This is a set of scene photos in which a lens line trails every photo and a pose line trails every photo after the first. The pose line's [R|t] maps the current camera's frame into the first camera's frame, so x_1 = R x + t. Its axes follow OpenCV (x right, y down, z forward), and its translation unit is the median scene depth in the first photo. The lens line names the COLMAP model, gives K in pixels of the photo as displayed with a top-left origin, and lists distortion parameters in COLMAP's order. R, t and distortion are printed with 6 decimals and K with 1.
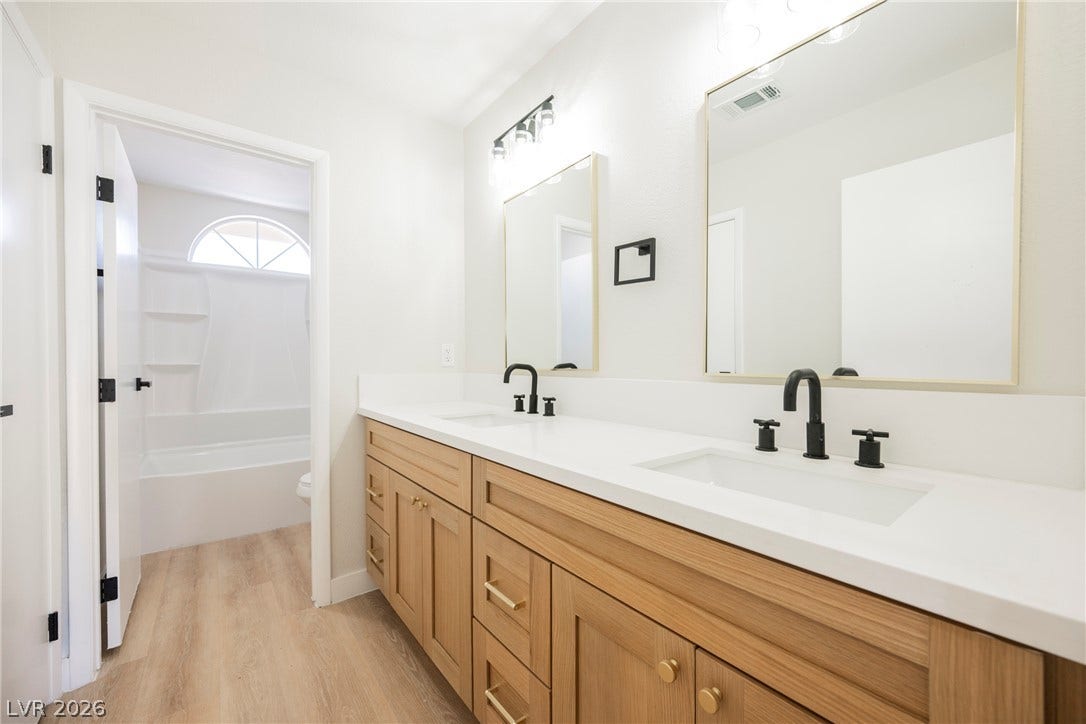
lens RADIAL K [[423.8, 0, 542.4], [0, 423.8, 363.8], [0, 0, 1]] dist [-0.002283, 0.000402]
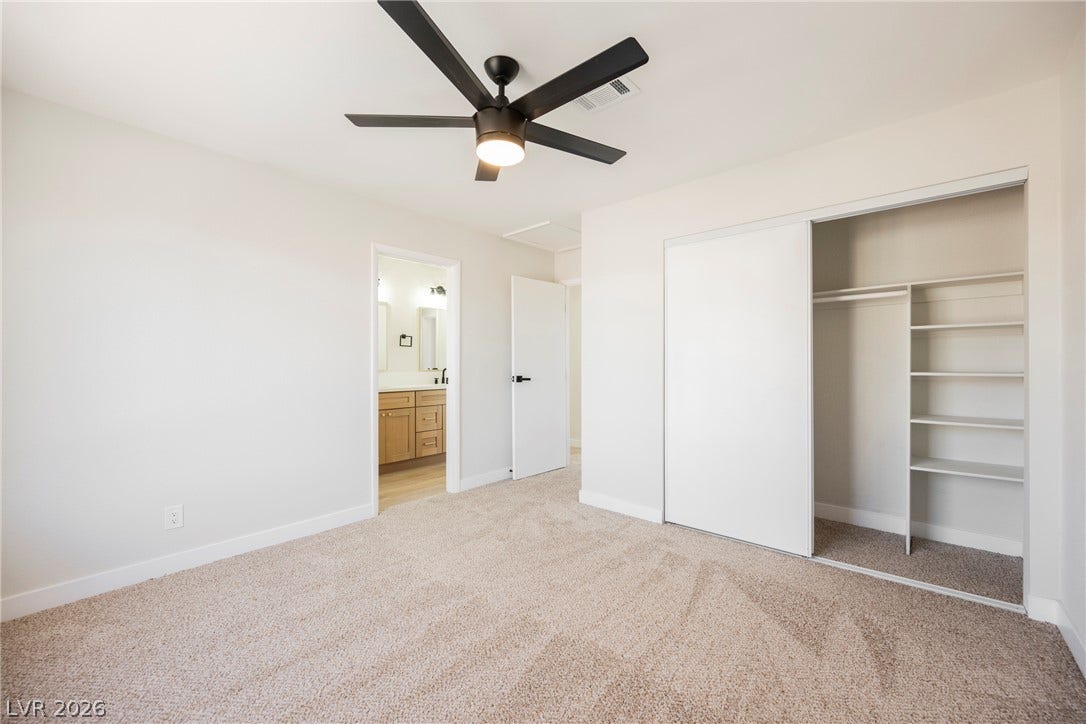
lens RADIAL K [[423.8, 0, 542.7], [0, 423.8, 361.4], [0, 0, 1]] dist [-0.002283, 0.000402]
pose [[-0.185053, -0.001494, 0.982727, -4.281254], [0.006161, 0.999977, 0.002680, -0.068990], [-0.982709, 0.006551, -0.185040, 0.572580]]
